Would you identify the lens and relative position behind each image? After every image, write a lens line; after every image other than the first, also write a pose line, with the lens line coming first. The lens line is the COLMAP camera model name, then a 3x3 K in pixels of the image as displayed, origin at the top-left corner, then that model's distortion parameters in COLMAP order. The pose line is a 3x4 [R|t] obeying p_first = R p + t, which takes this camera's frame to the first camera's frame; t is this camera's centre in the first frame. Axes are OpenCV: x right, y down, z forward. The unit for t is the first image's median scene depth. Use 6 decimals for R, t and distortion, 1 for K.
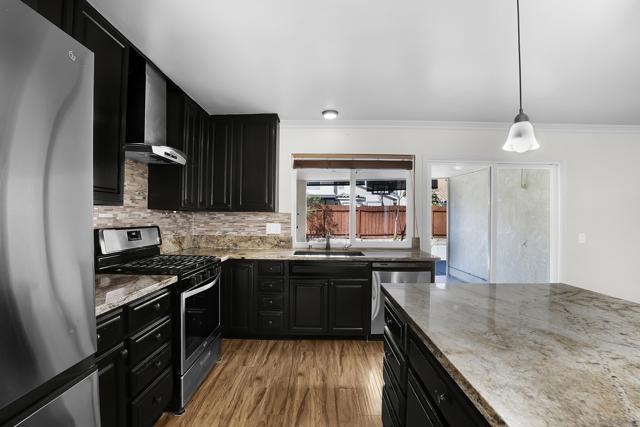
lens RADIAL K [[307.4, 0, 320.5], [0, 307.4, 215.0], [0, 0, 1]] dist [-0.031225, 0.003780]
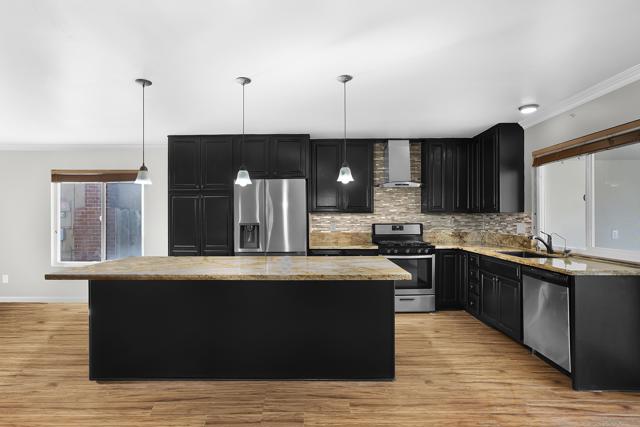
lens RADIAL K [[350.7, 0, 320.2], [0, 350.7, 214.8], [0, 0, 1]] dist [-0.001125, -0.000099]
pose [[0.014592, -0.012392, -0.999817, 1.219199], [0.014678, 0.999818, -0.012178, 0.003311], [0.999786, -0.014498, 0.014771, 0.365957]]
